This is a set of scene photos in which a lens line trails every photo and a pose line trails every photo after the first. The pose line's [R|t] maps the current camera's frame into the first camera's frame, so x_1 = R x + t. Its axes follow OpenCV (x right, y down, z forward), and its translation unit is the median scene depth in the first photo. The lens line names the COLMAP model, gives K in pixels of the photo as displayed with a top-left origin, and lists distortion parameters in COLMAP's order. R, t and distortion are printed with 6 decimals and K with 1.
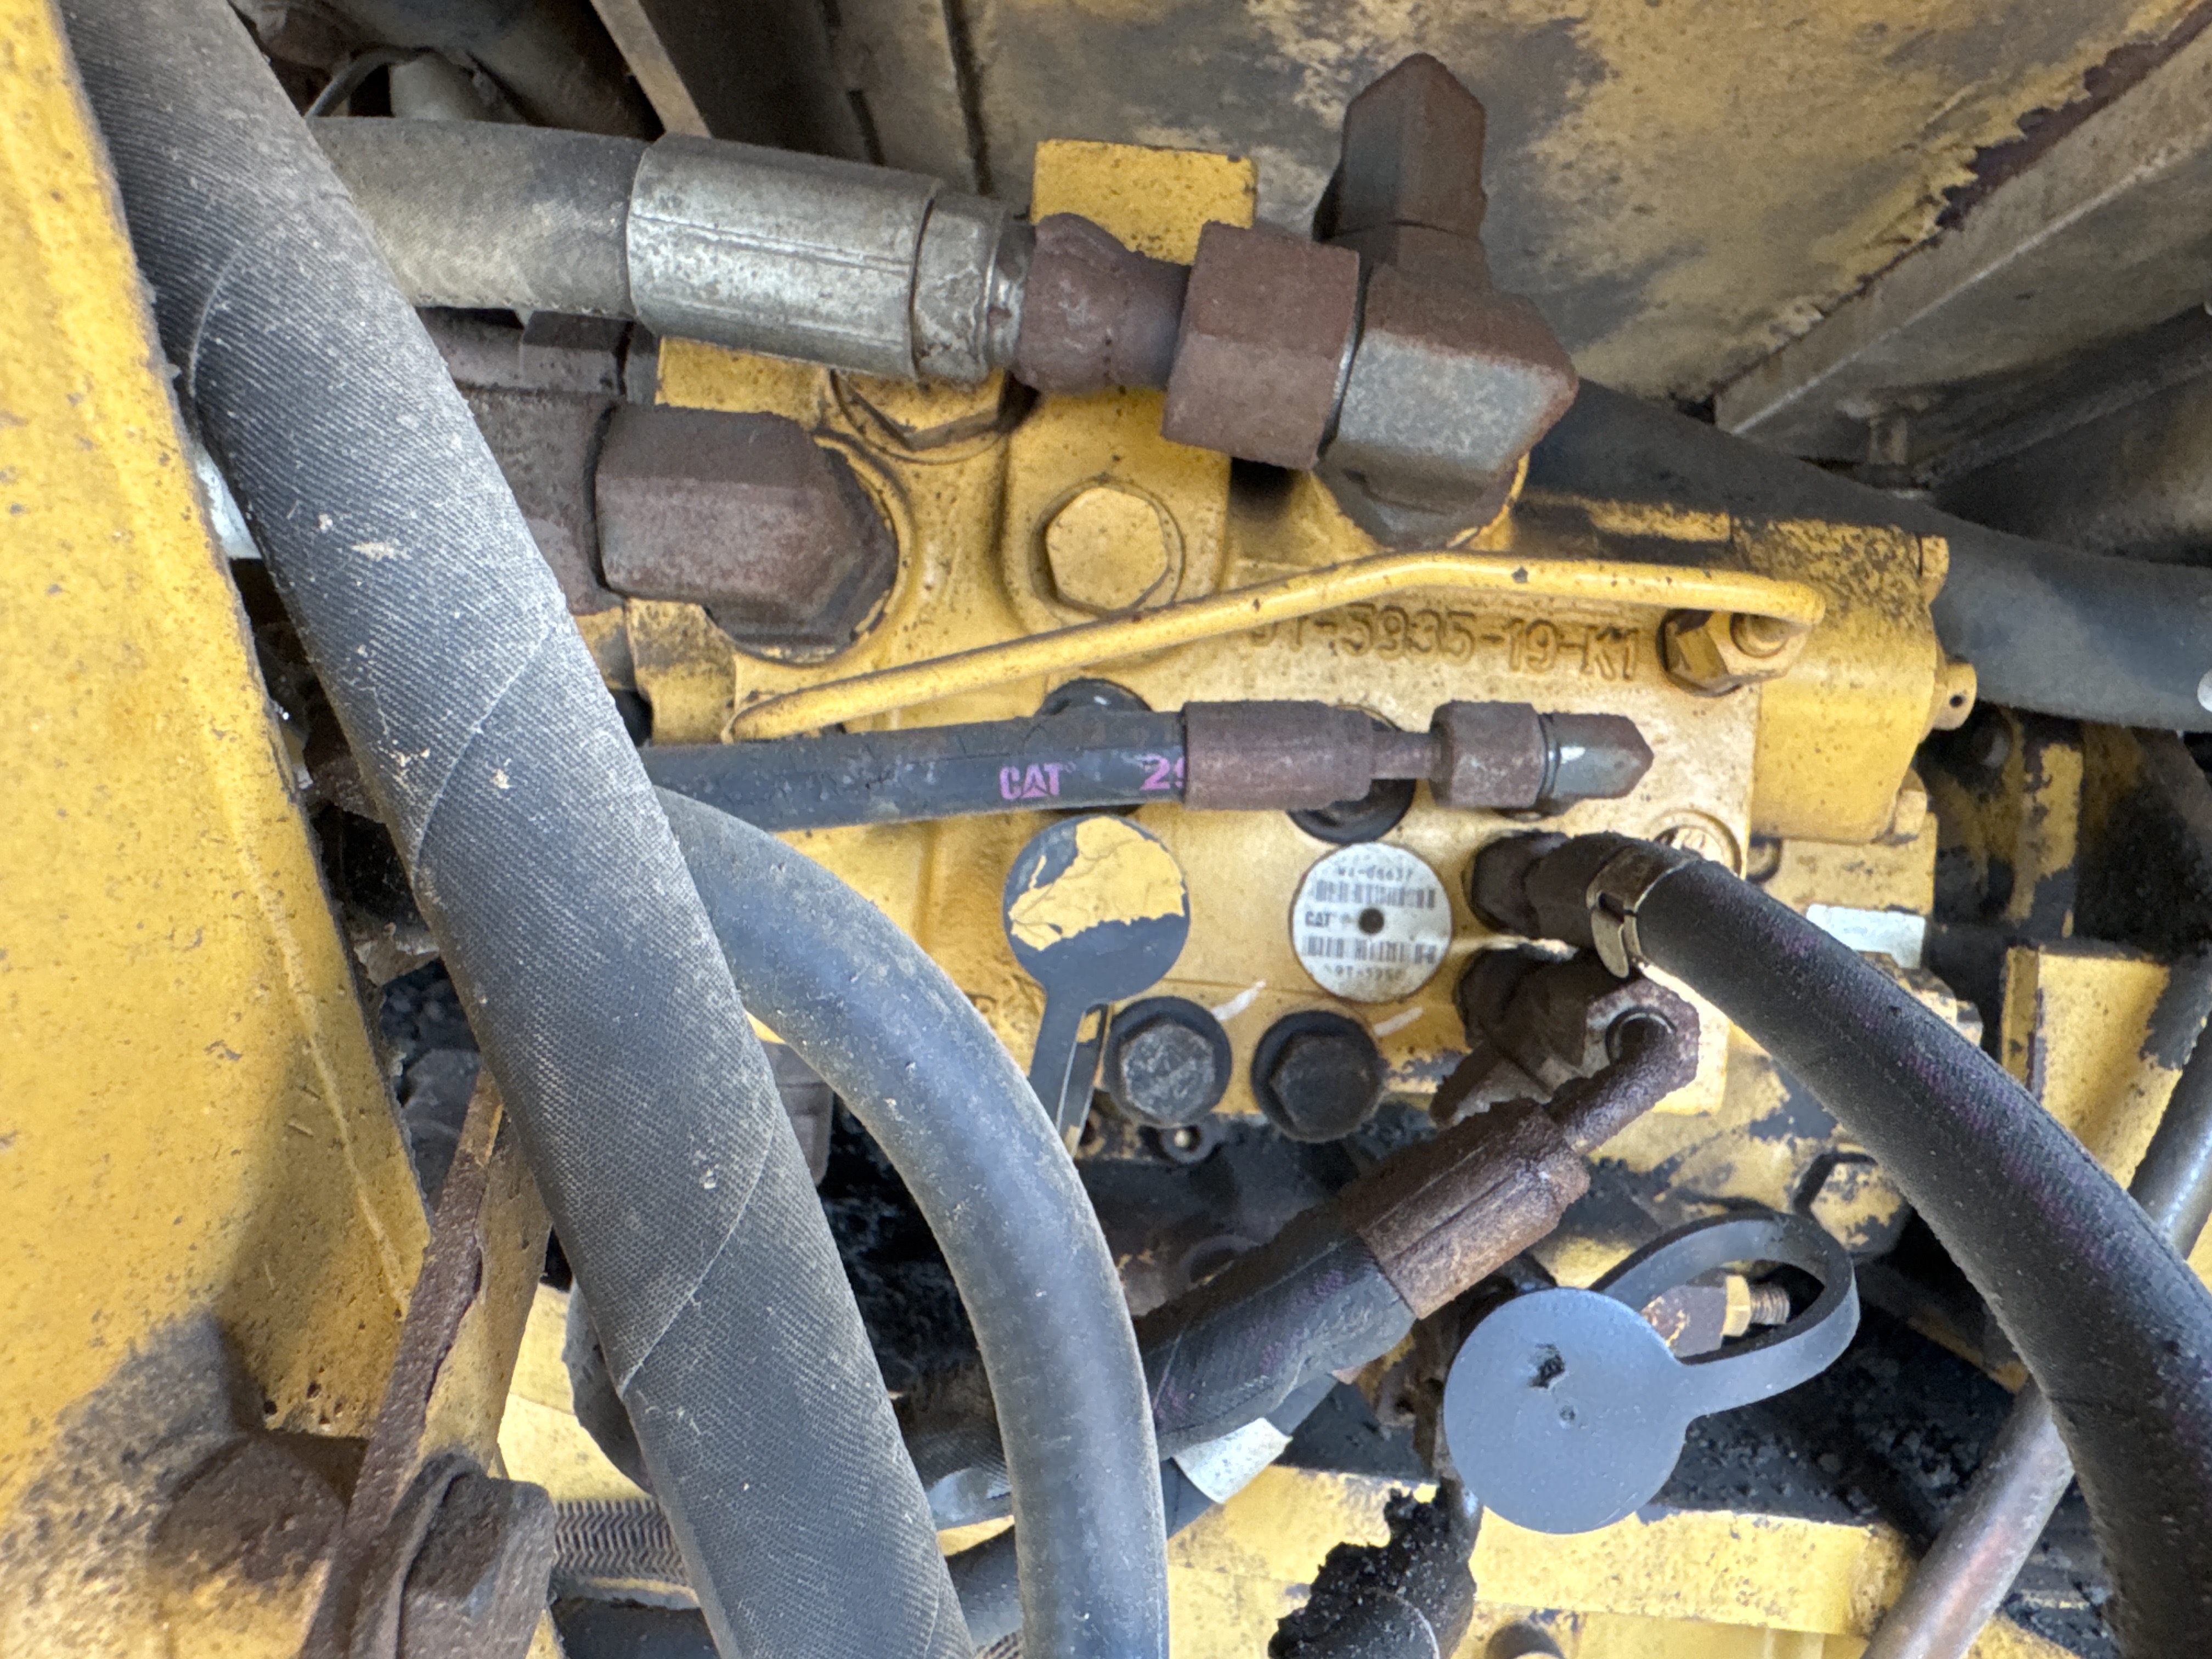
lens RADIAL K [[1404.0, 0, 1119.1], [0, 1404.0, 823.8], [0, 0, 1]] dist [-0.011454, 0.016327]
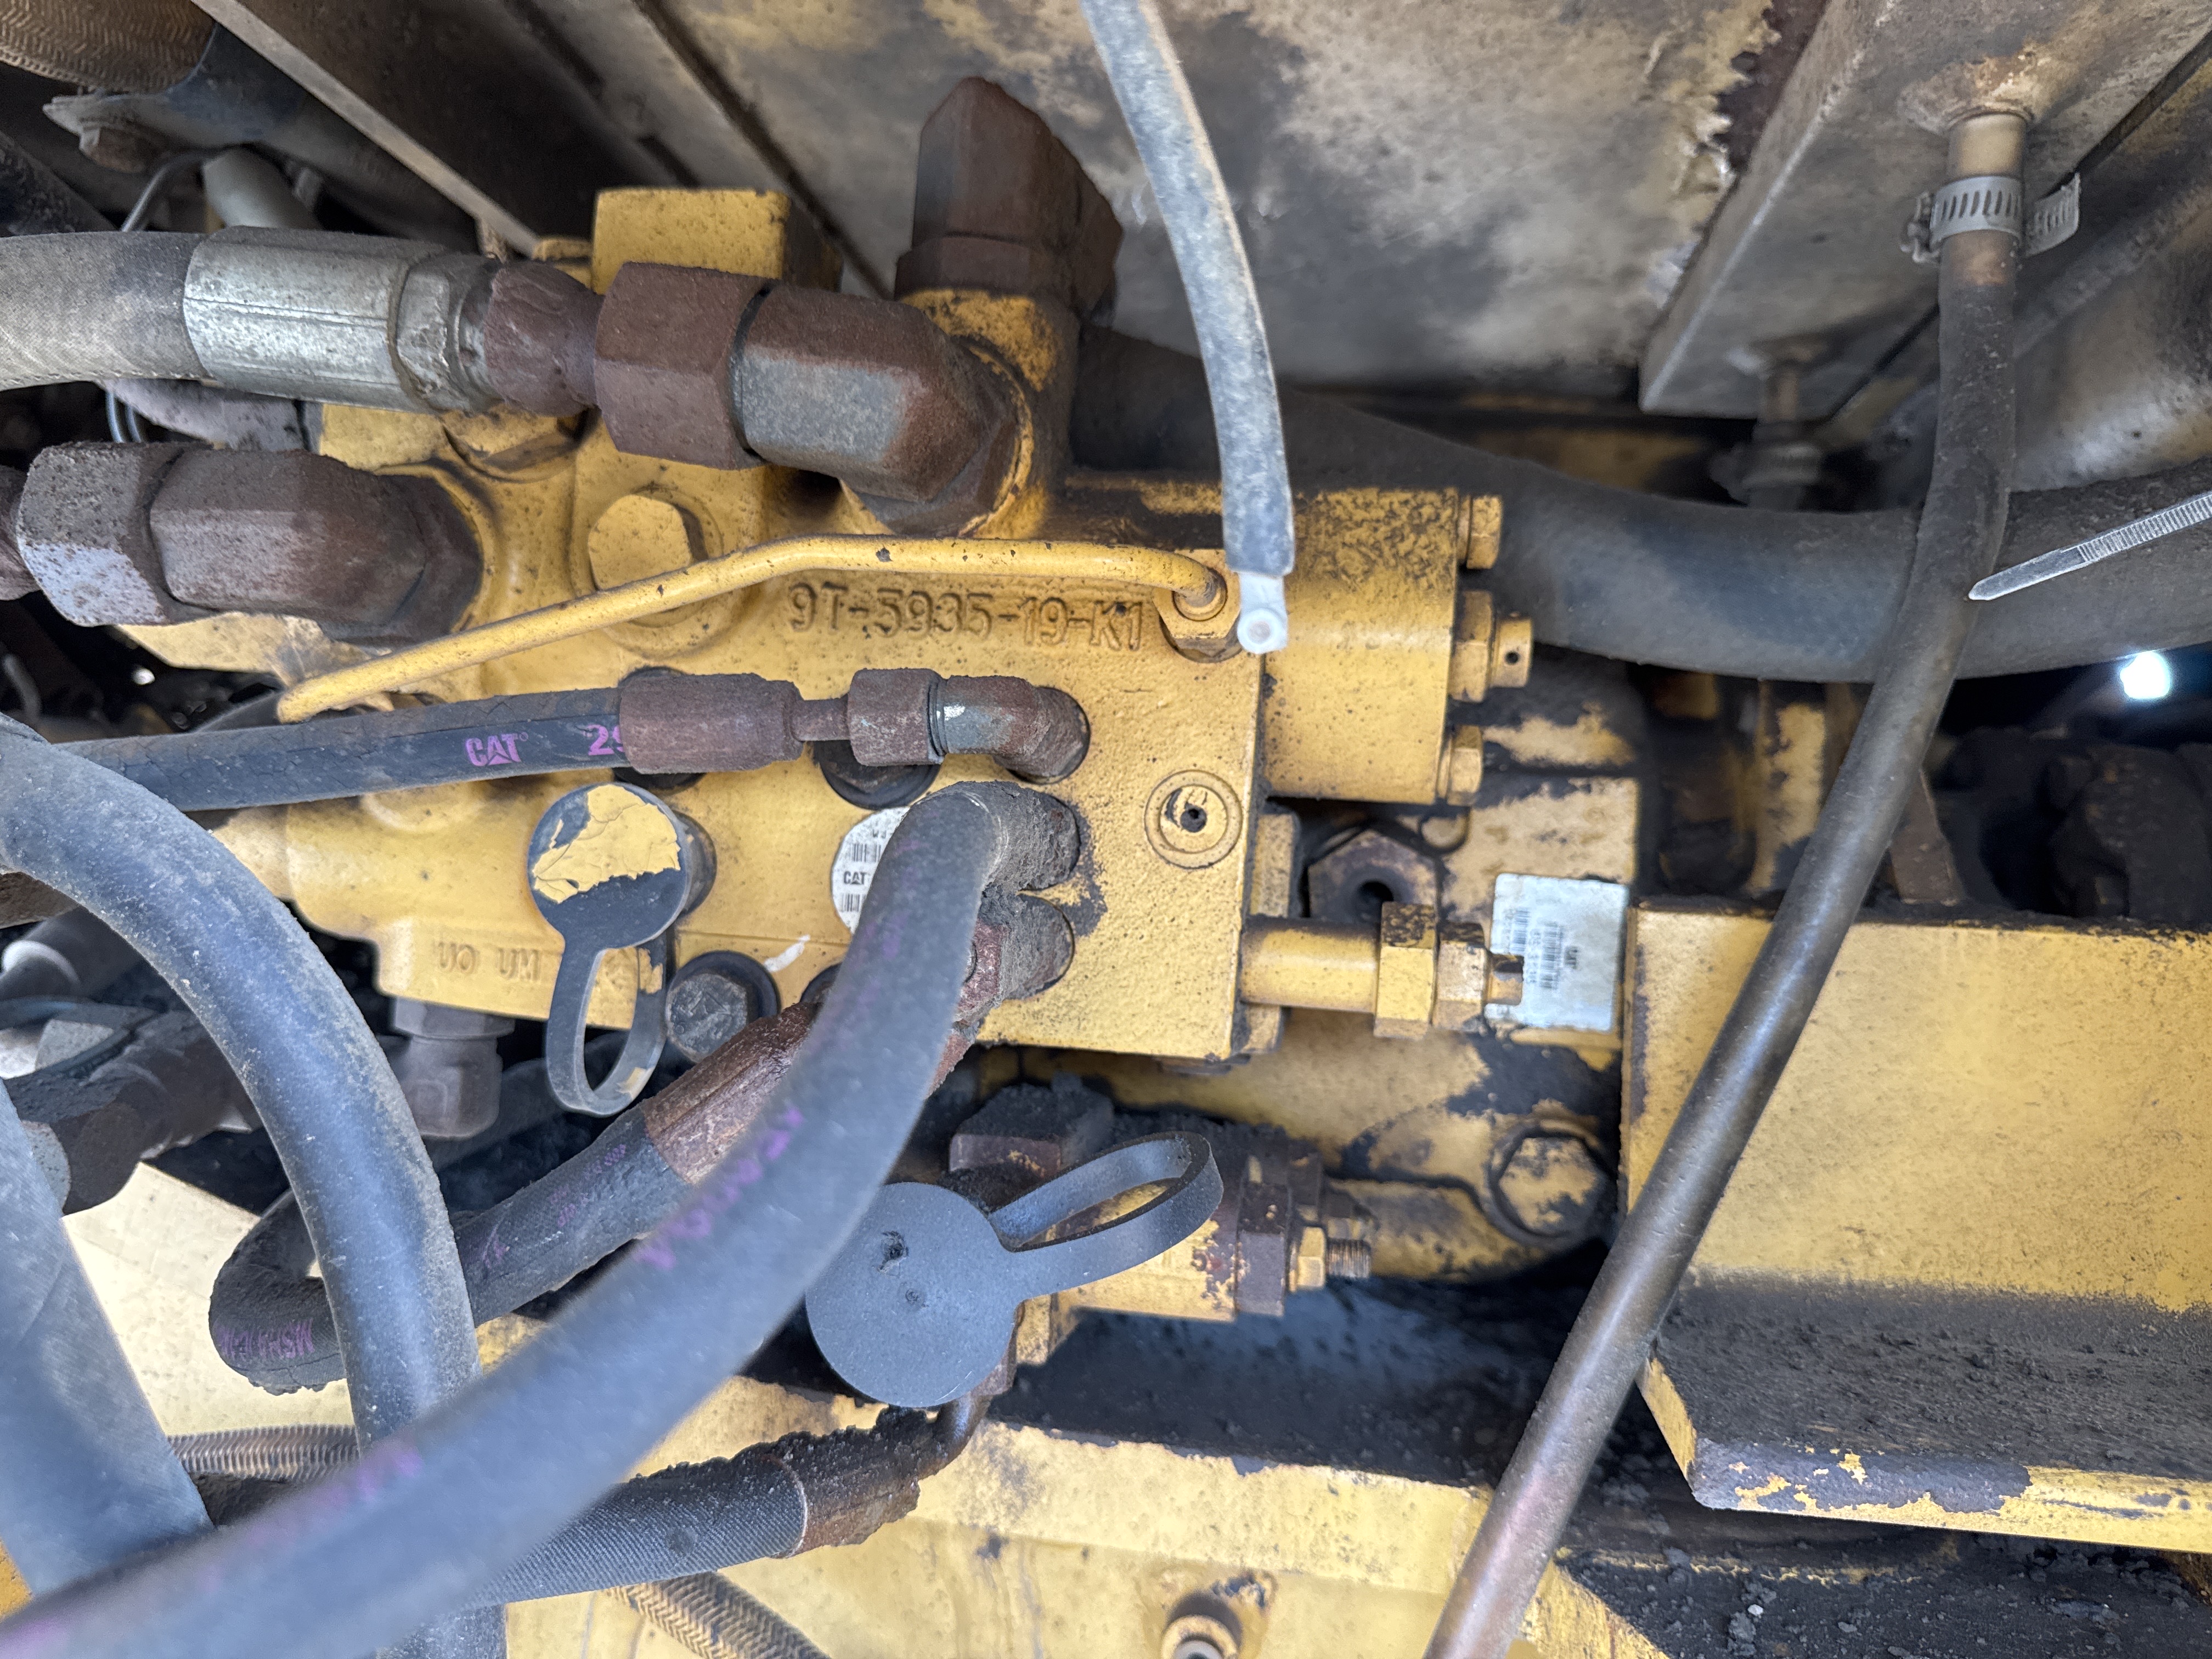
lens RADIAL K [[1553.1, 0, 1102.0], [0, 1553.1, 826.4], [0, 0, 1]] dist [0.029729, -0.057267]
pose [[0.987375, -0.022446, -0.156804, 0.521365], [0.018537, 0.999481, -0.026350, 0.062824], [0.157314, 0.023111, 0.987278, -0.165220]]
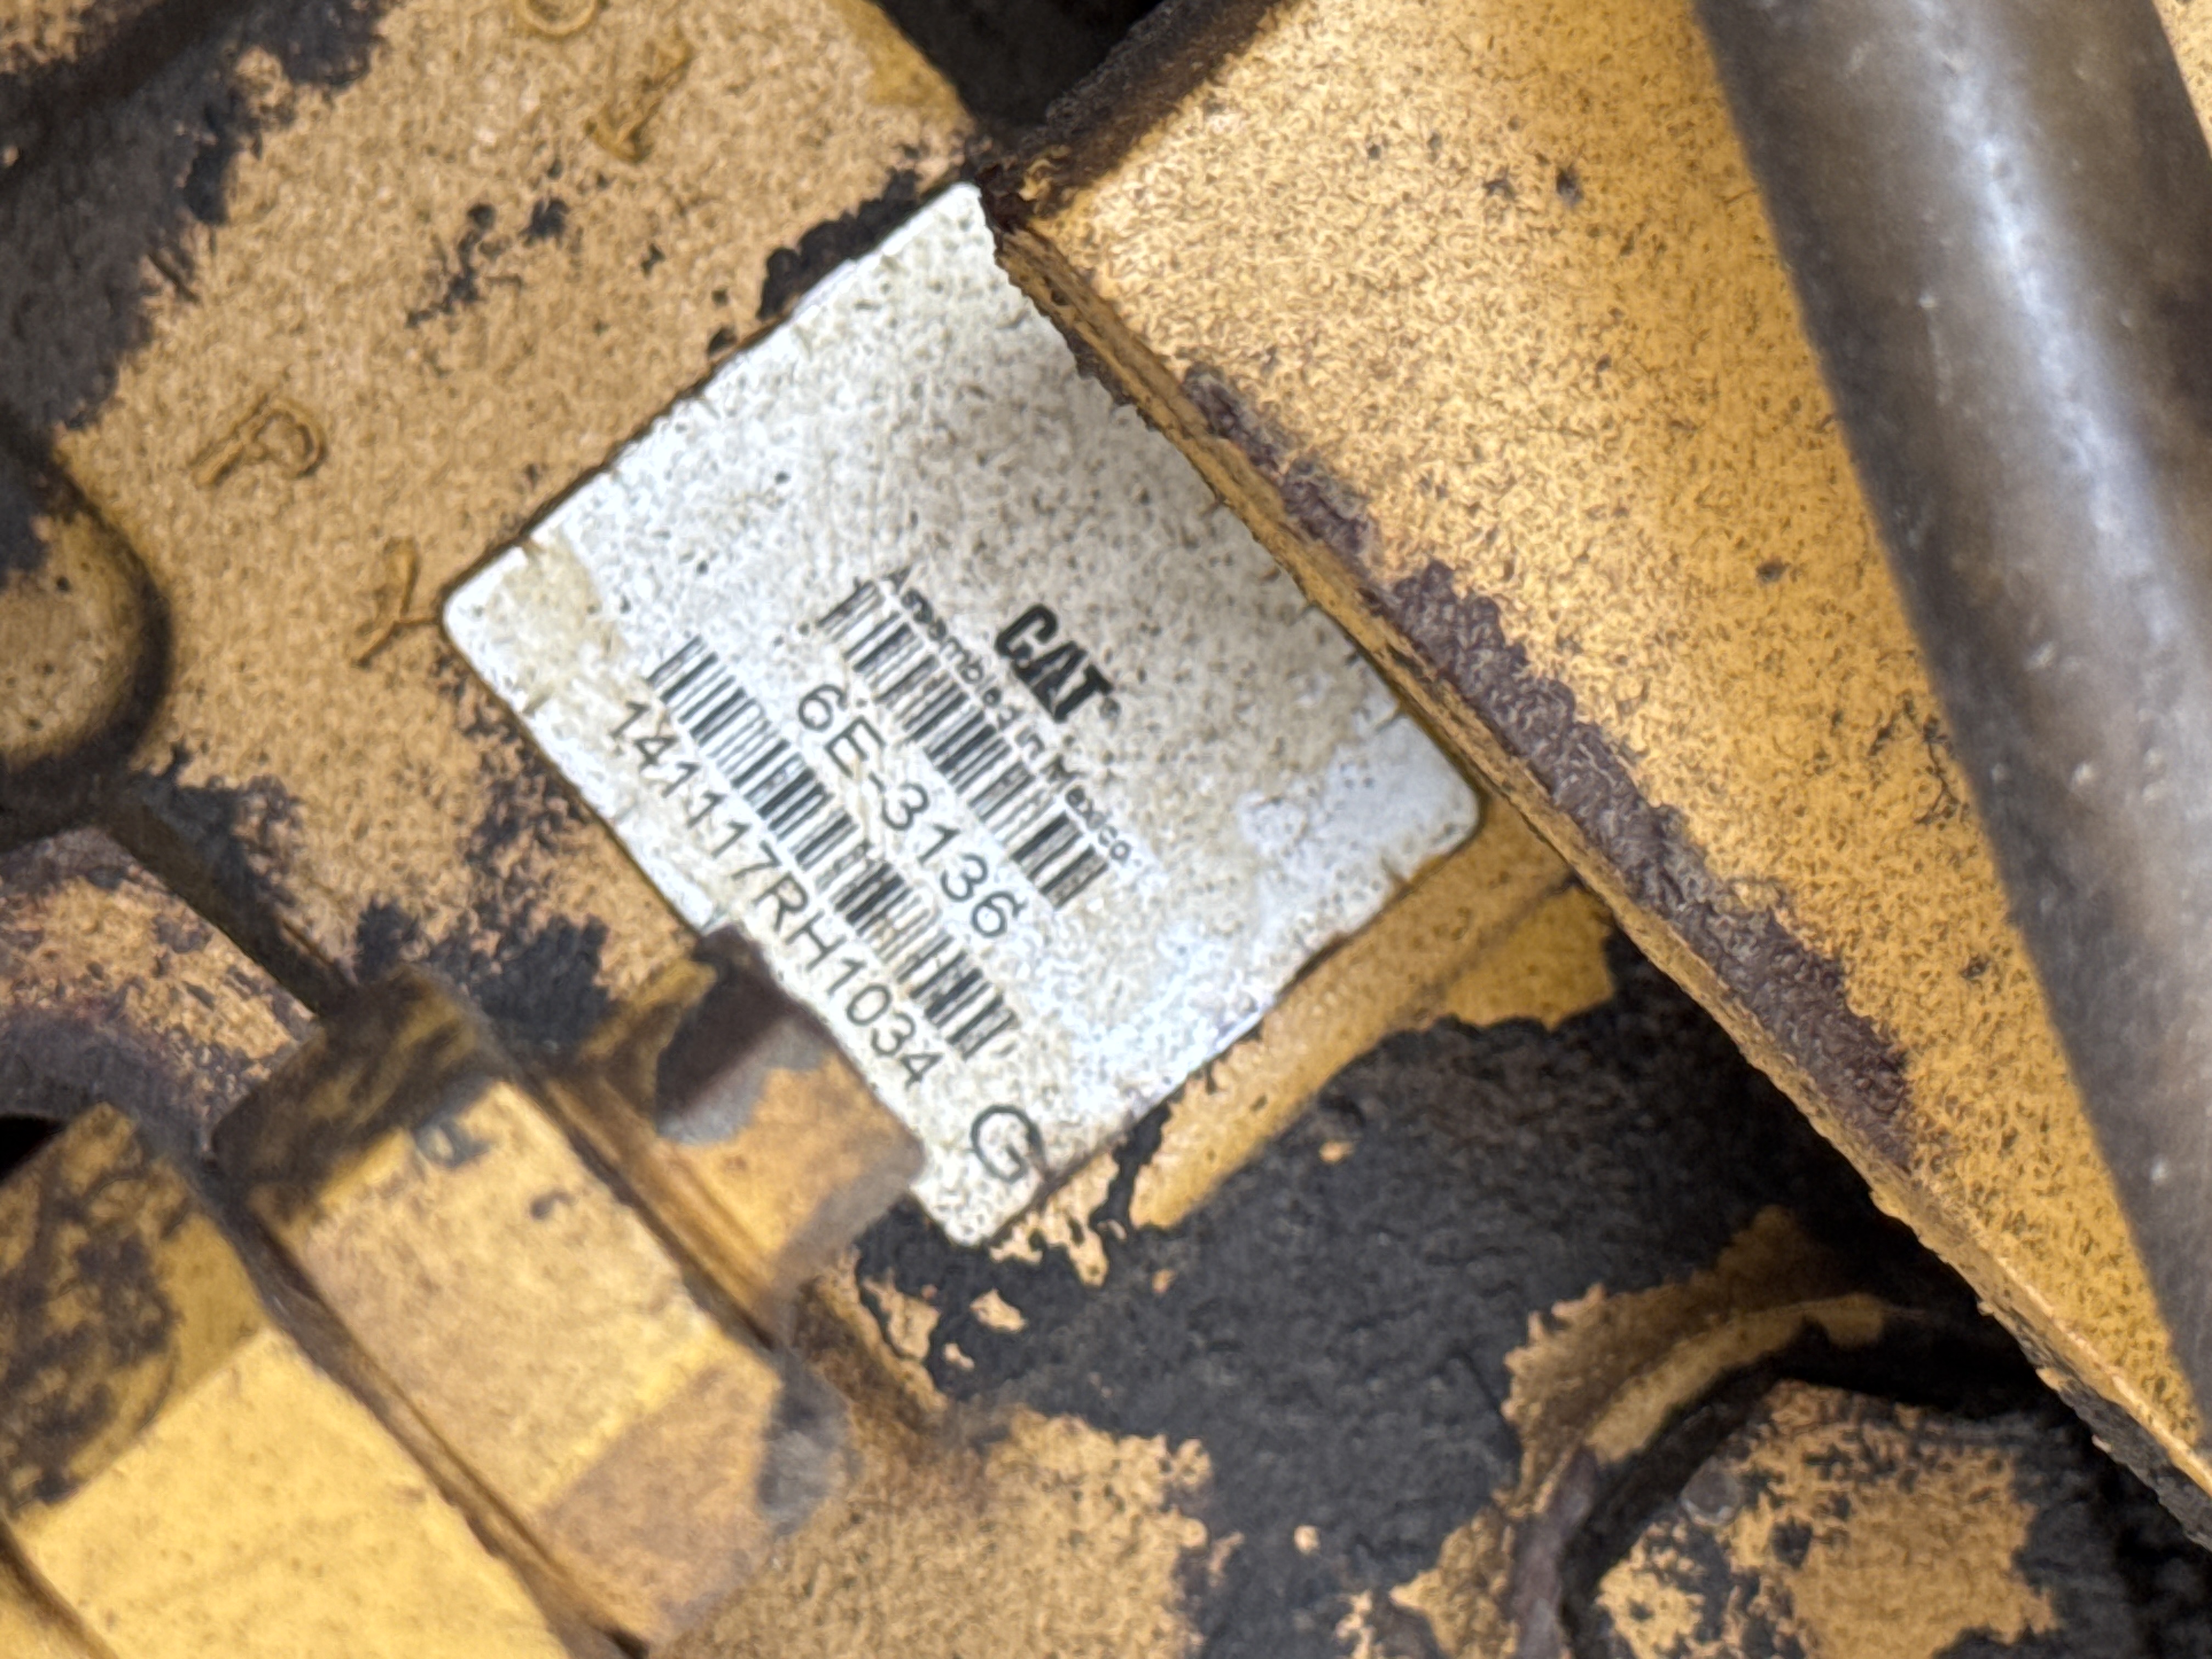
lens RADIAL K [[6494.2, 0, 1101.2], [0, 6494.2, 821.9], [0, 0, 1]] dist [0.227563, 0.000000]
pose [[0.688234, -0.723070, 0.059188, 0.647435], [0.720471, 0.690775, 0.061258, 0.113288], [-0.085179, 0.000484, 0.996366, 0.277506]]
